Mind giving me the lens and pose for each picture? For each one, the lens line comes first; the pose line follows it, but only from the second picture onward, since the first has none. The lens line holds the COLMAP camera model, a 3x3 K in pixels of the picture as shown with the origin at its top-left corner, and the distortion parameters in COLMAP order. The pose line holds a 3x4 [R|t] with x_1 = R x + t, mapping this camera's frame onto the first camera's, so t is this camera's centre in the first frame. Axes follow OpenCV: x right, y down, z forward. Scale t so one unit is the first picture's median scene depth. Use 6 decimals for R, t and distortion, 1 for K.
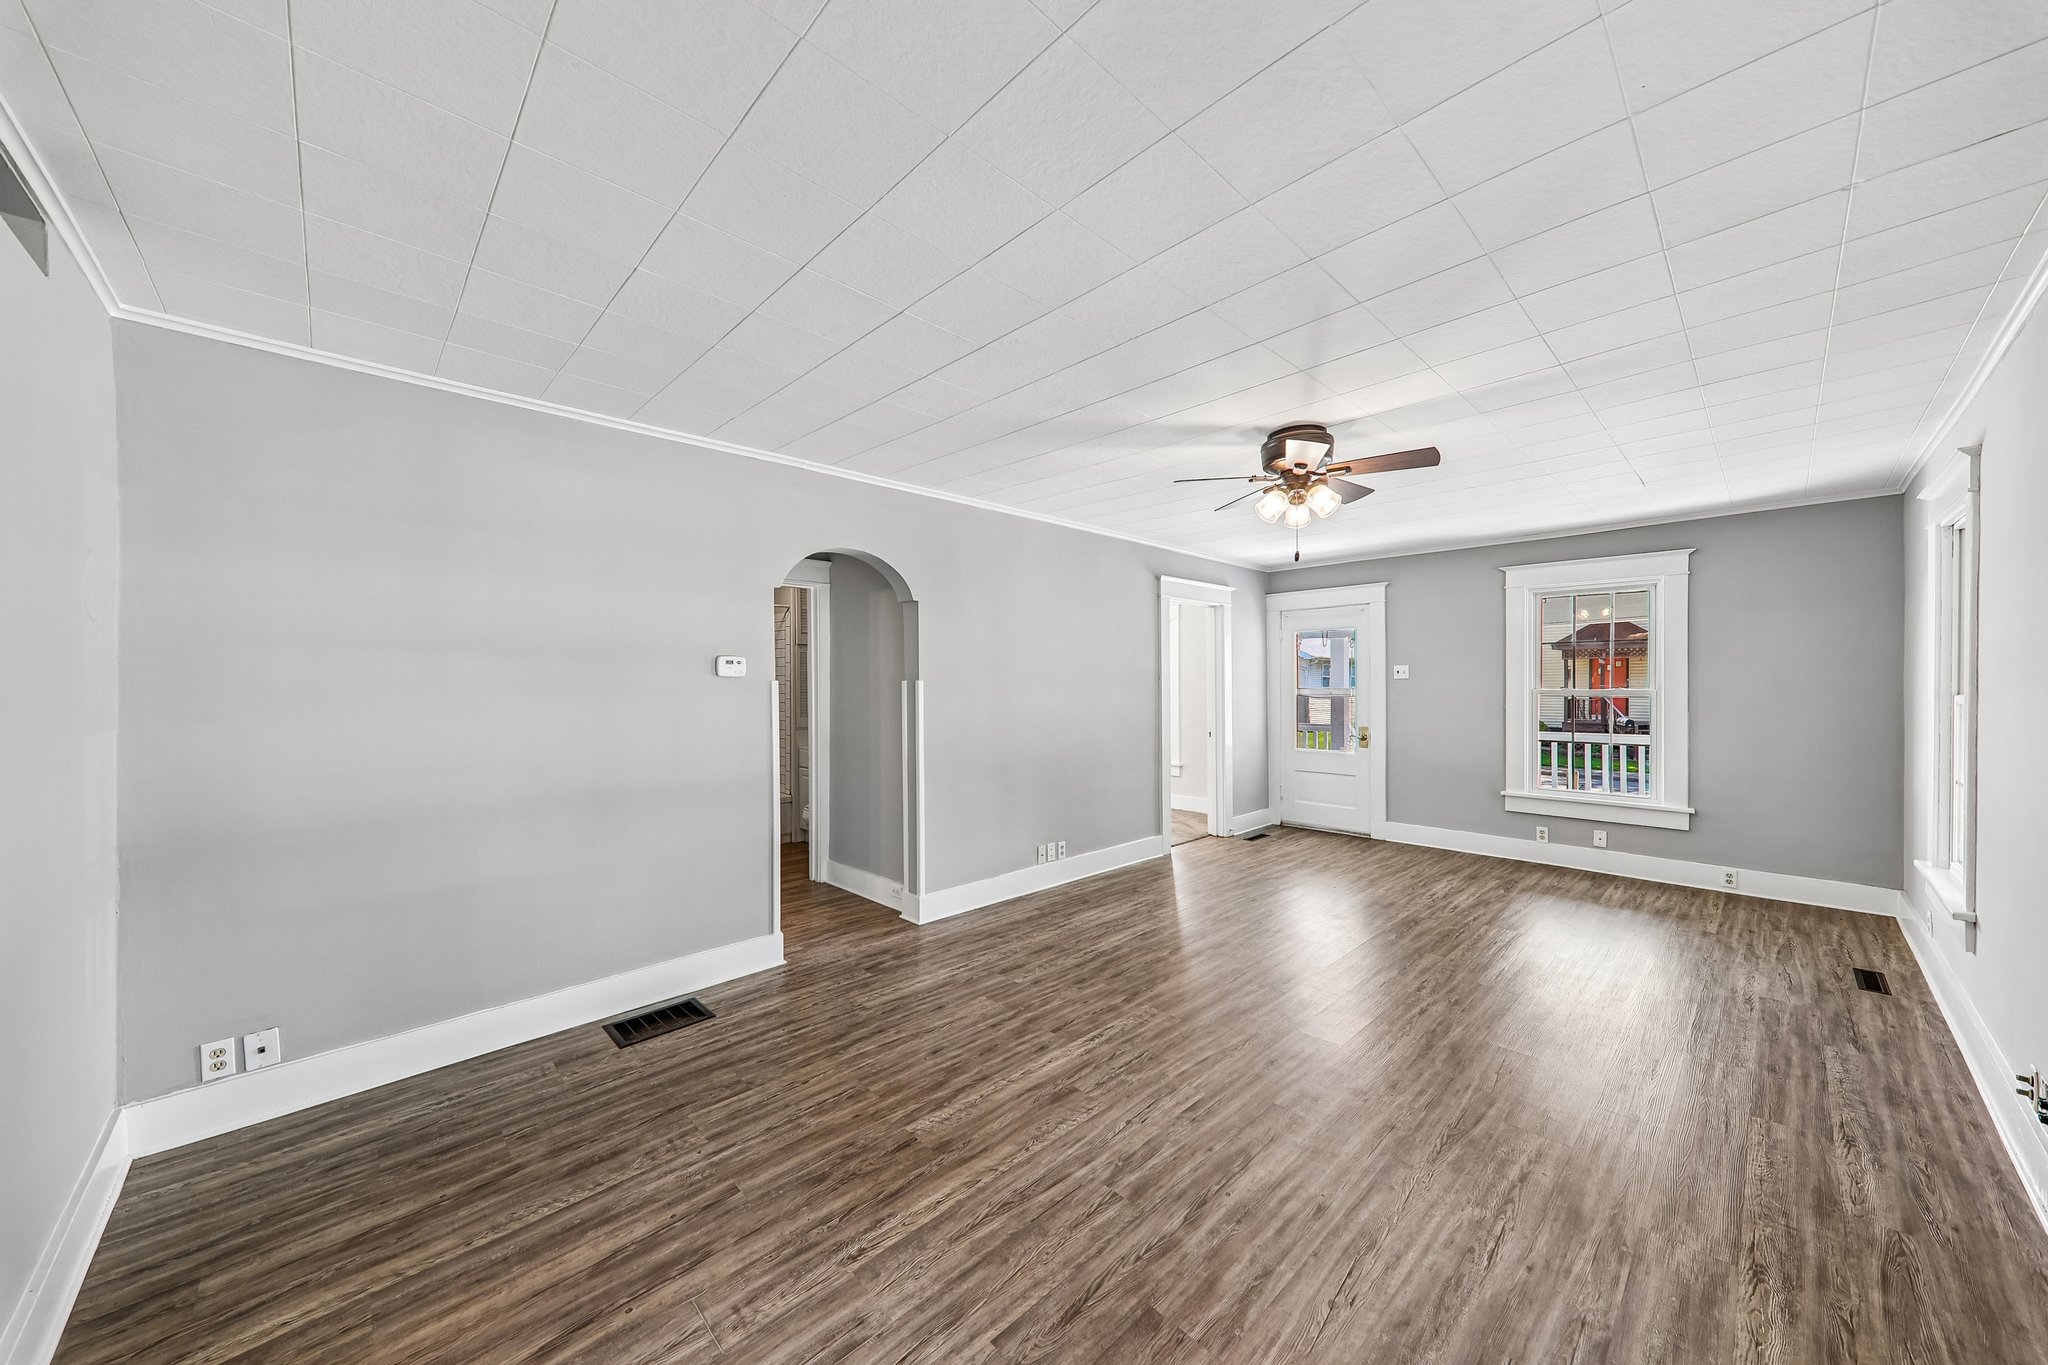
lens RADIAL K [[709.2, 0, 1023.6], [0, 709.2, 691.1], [0, 0, 1]] dist [0.023609, -0.007992]
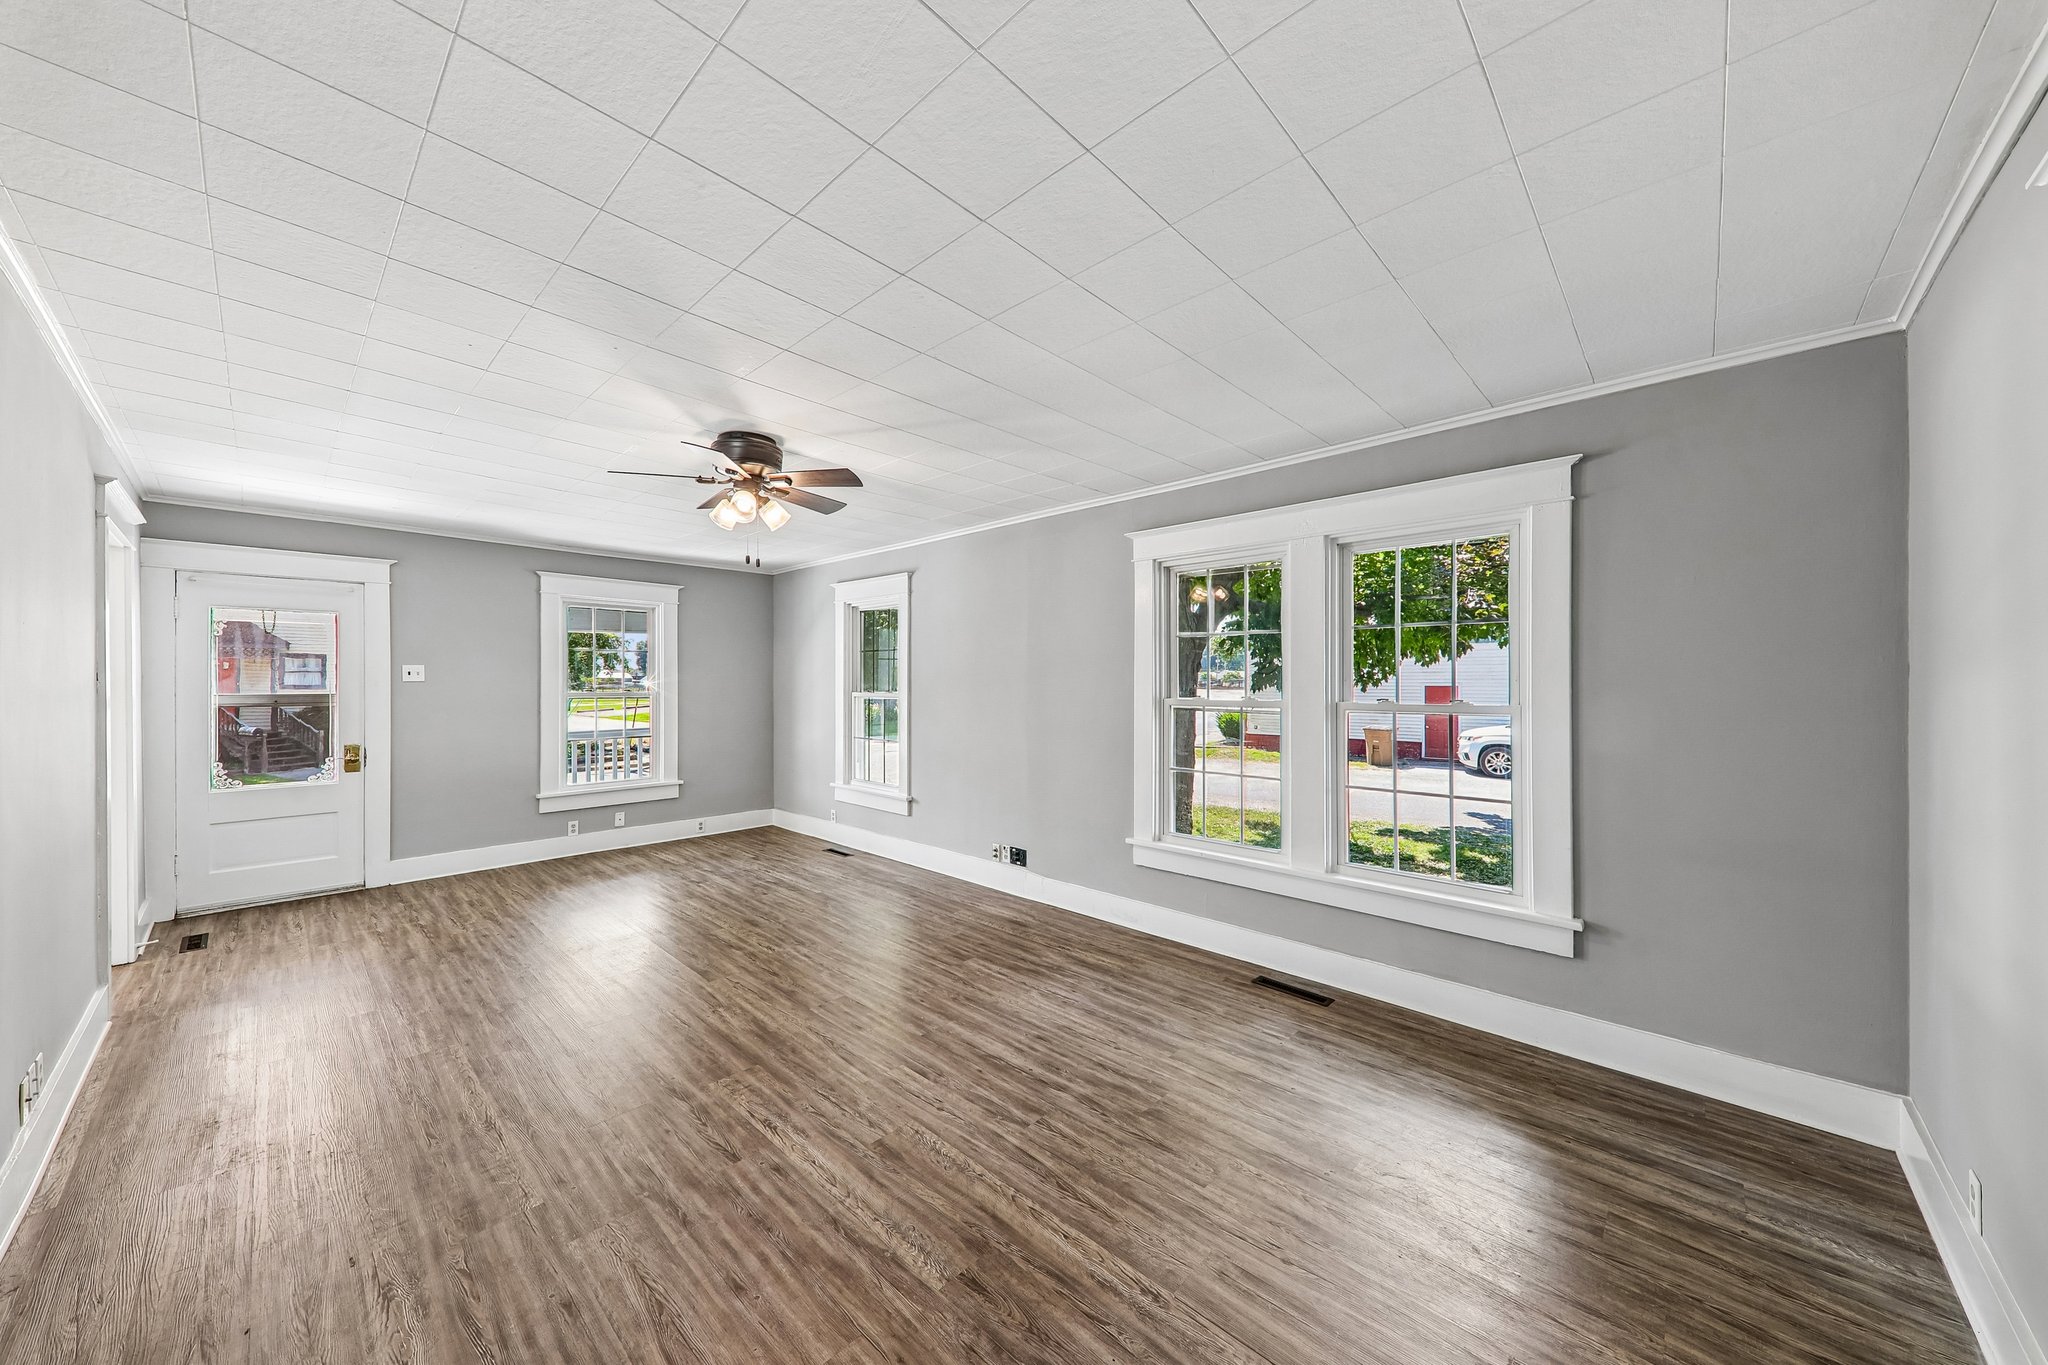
lens RADIAL K [[708.1, 0, 1020.2], [0, 708.1, 678.5], [0, 0, 1]] dist [0.017125, -0.005743]
pose [[-0.047609, 0.009991, 0.998816, -0.675747], [0.013786, 0.999861, -0.009344, -0.006789], [-0.998771, 0.013325, -0.047740, 0.699782]]
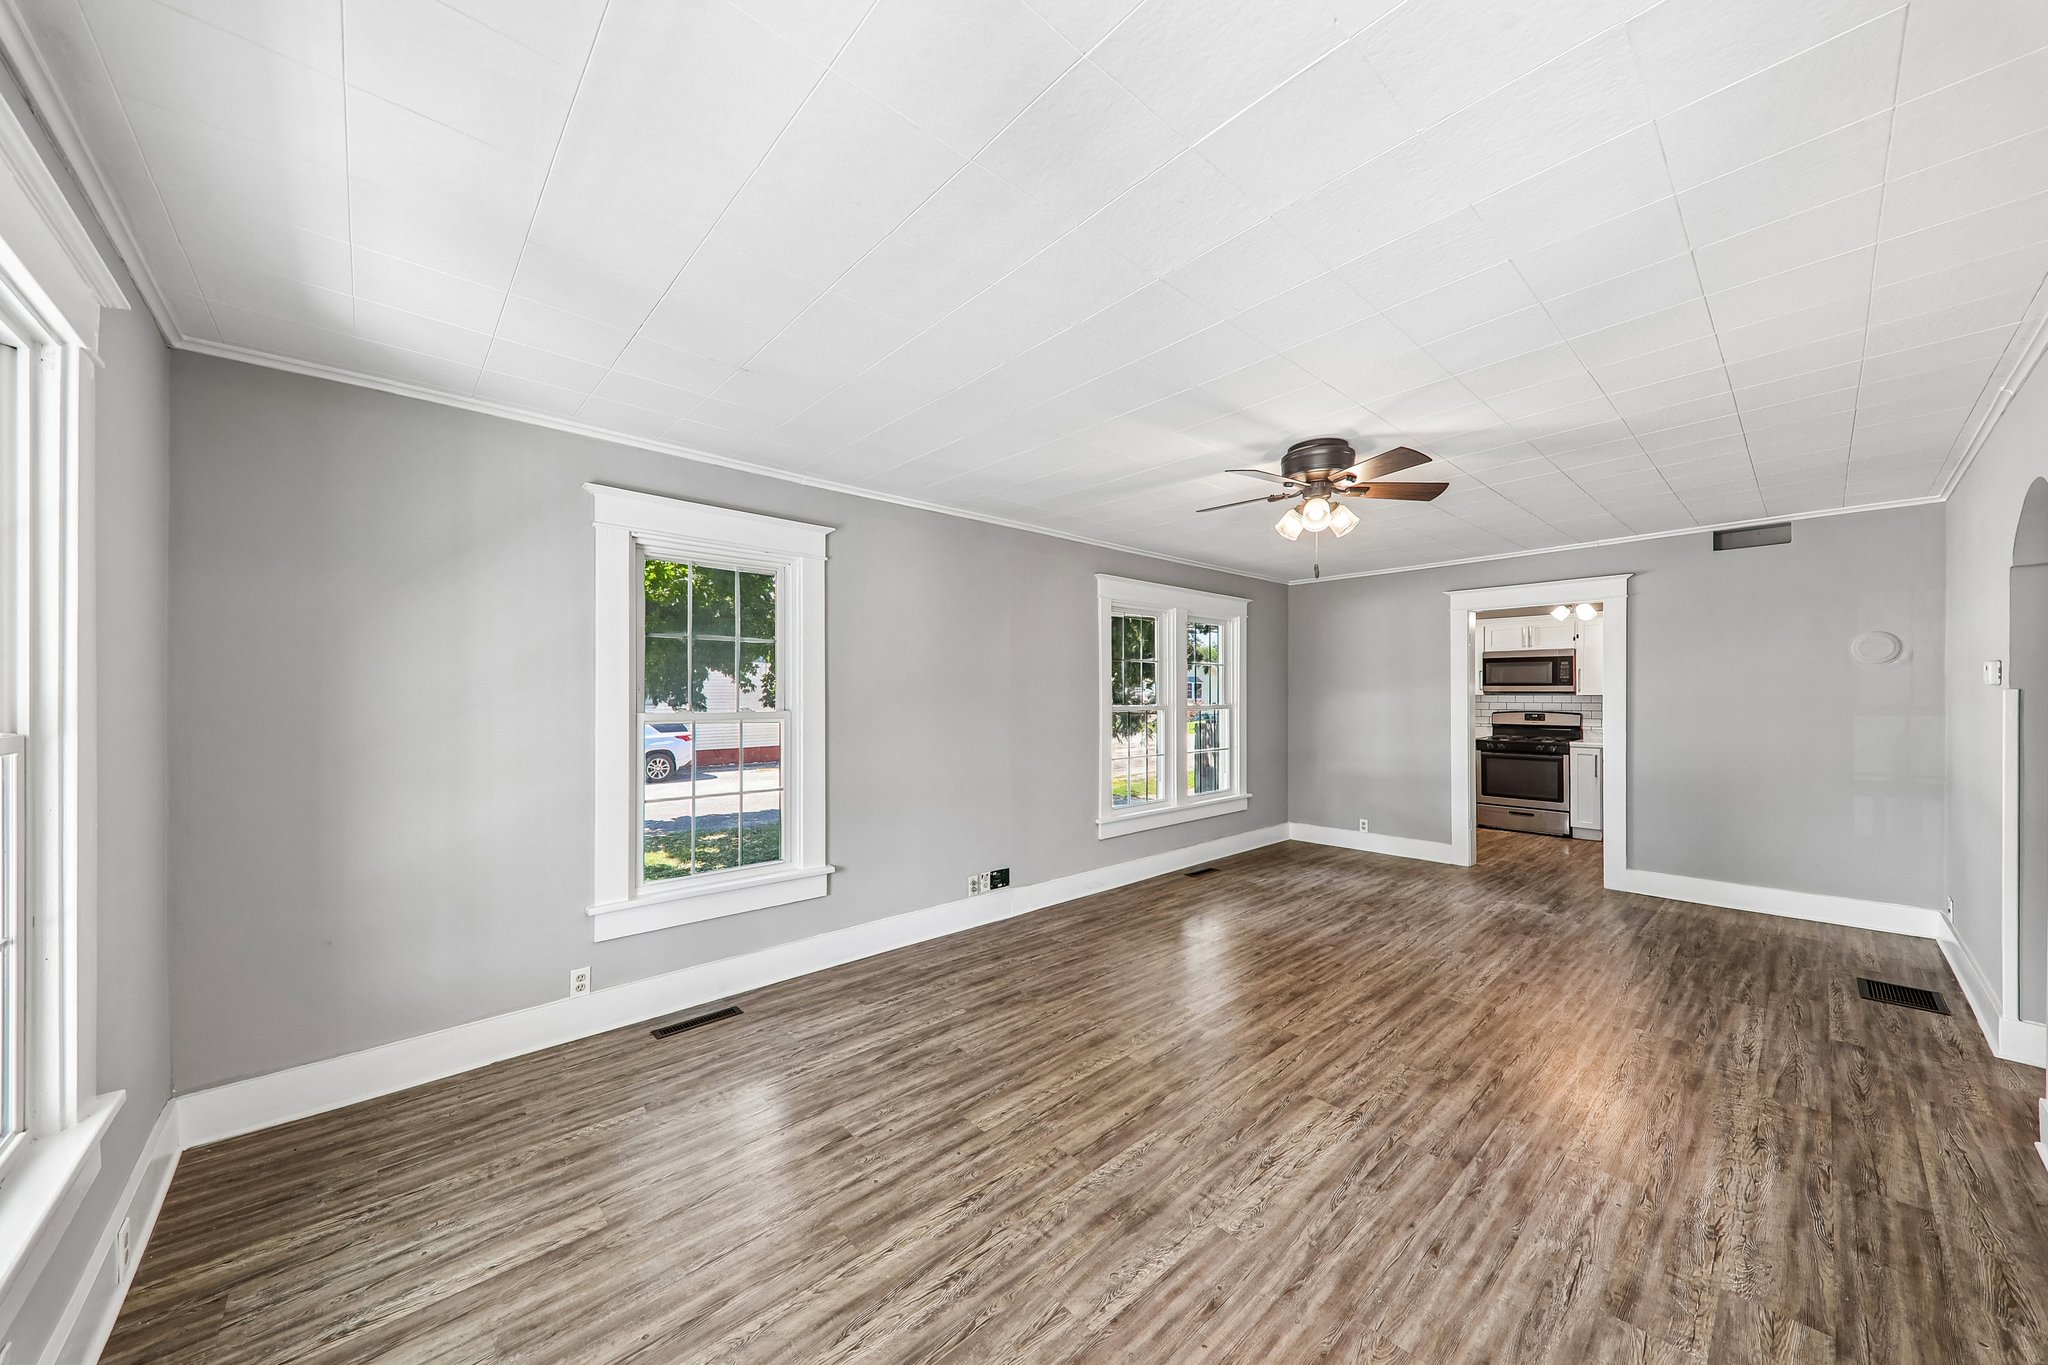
lens RADIAL K [[714.1, 0, 1018.6], [0, 714.1, 691.2], [0, 0, 1]] dist [0.027211, -0.008922]
pose [[-0.999594, 0.006981, 0.027615, 0.820515], [0.007243, 0.999930, 0.009409, -0.033798], [-0.027548, 0.009605, -0.999574, 2.135358]]
